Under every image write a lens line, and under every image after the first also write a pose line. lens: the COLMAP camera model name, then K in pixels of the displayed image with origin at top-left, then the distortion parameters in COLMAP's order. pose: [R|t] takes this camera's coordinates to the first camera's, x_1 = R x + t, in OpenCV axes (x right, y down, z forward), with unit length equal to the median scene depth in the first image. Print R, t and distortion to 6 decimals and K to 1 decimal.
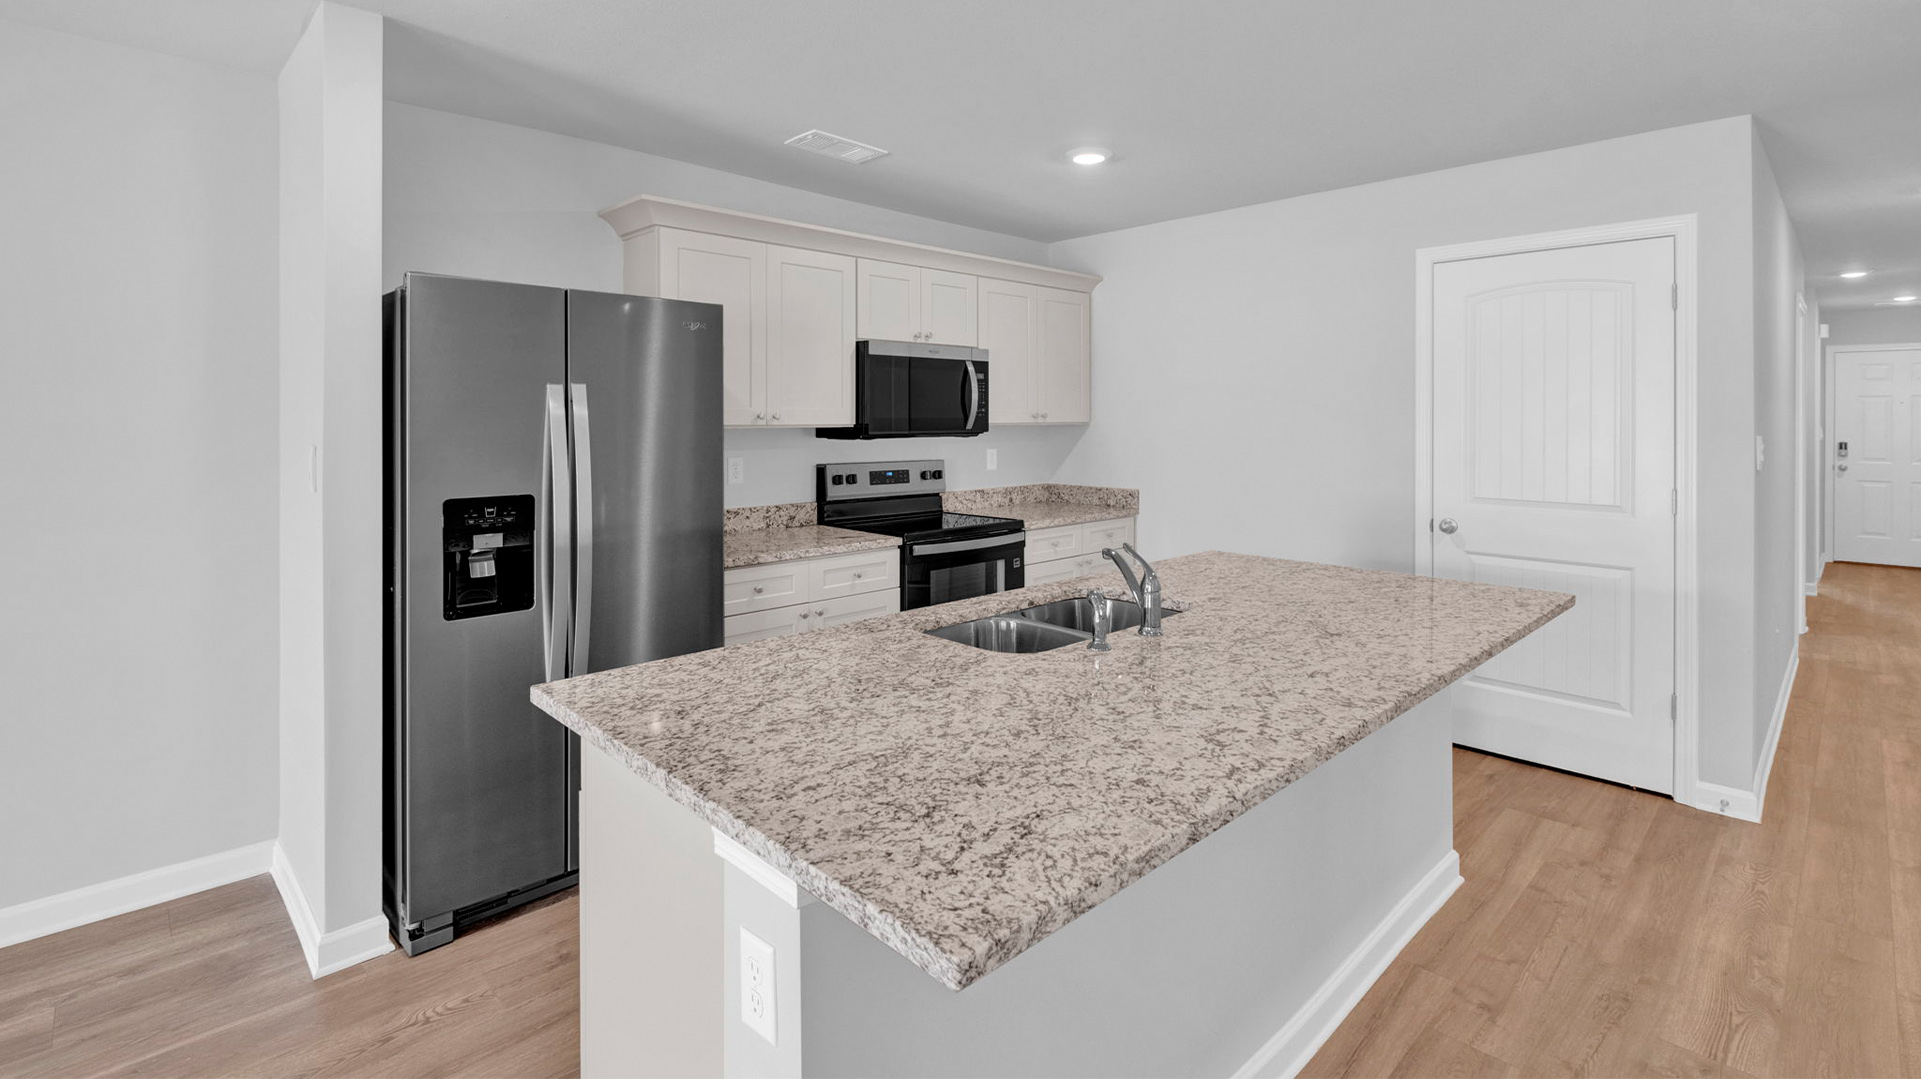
lens RADIAL K [[877.1, 0, 956.4], [0, 877.1, 428.7], [0, 0, 1]] dist [0.003010, -0.001484]
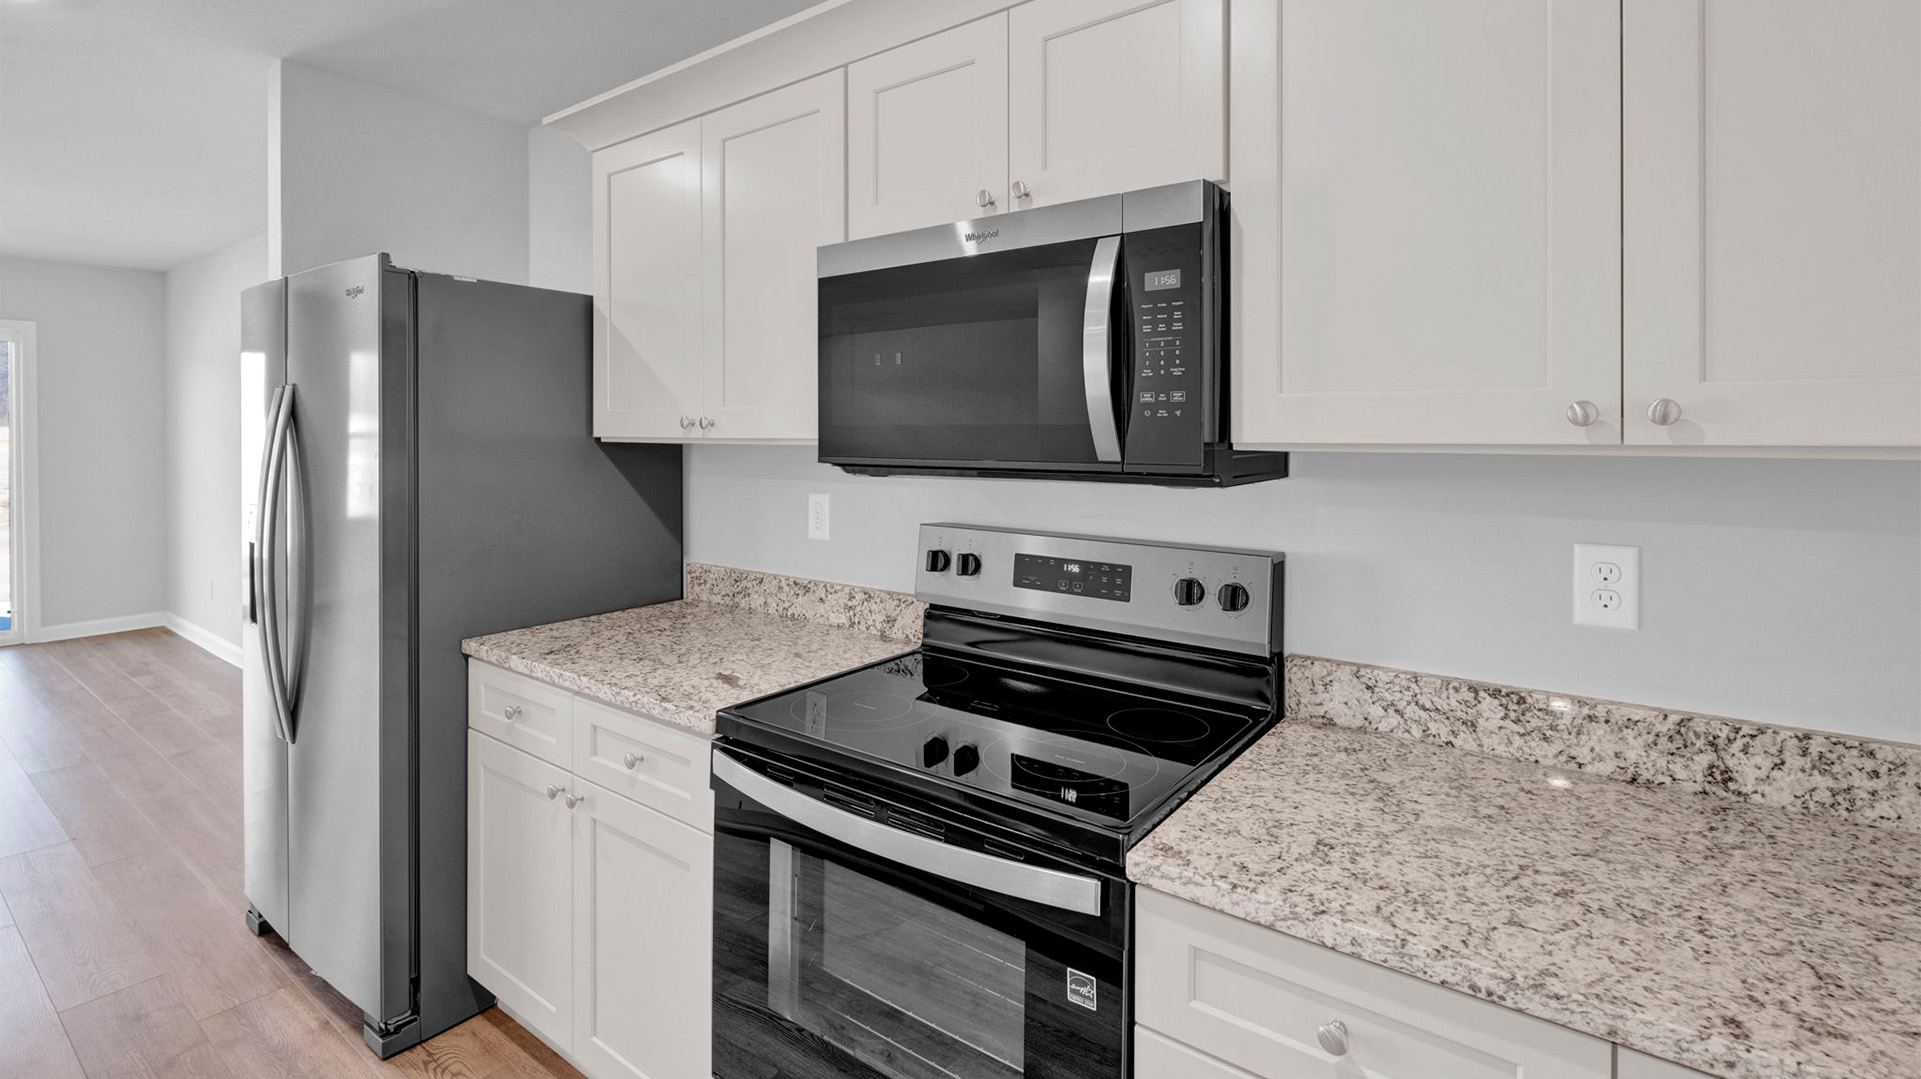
lens RADIAL K [[877.1, 0, 956.4], [0, 877.1, 428.7], [0, 0, 1]] dist [0.003010, -0.001484]
pose [[0.154464, -0.000025, -0.987998, 0.331476], [-0.012927, 0.999914, -0.002047, -0.010176], [0.987914, 0.013088, 0.154450, 0.969147]]
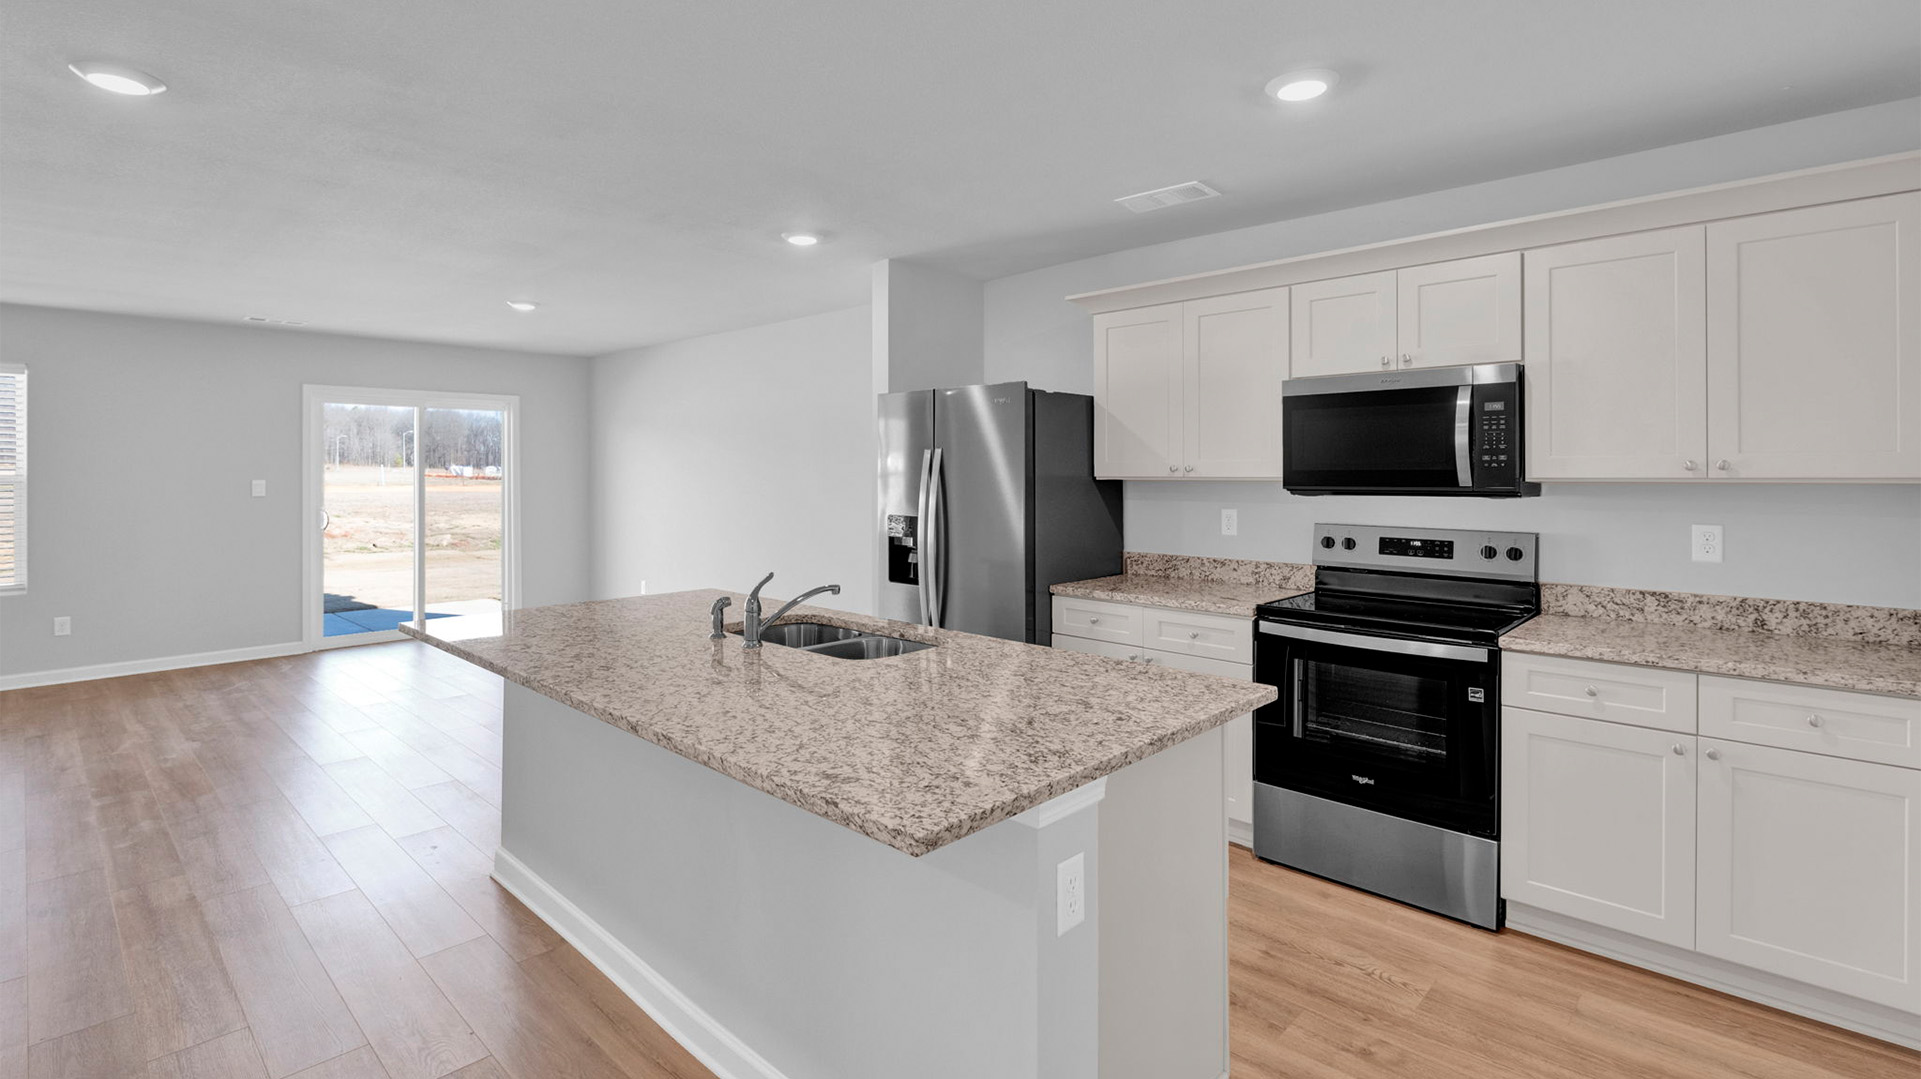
lens RADIAL K [[875.9, 0, 953.3], [0, 875.9, 468.1], [0, 0, 1]] dist [-0.002672, -0.001052]
pose [[0.035522, -0.004273, -0.999360, 0.729767], [-0.012588, 0.999910, -0.004723, -0.005732], [0.999290, 0.012748, 0.035465, 0.623820]]
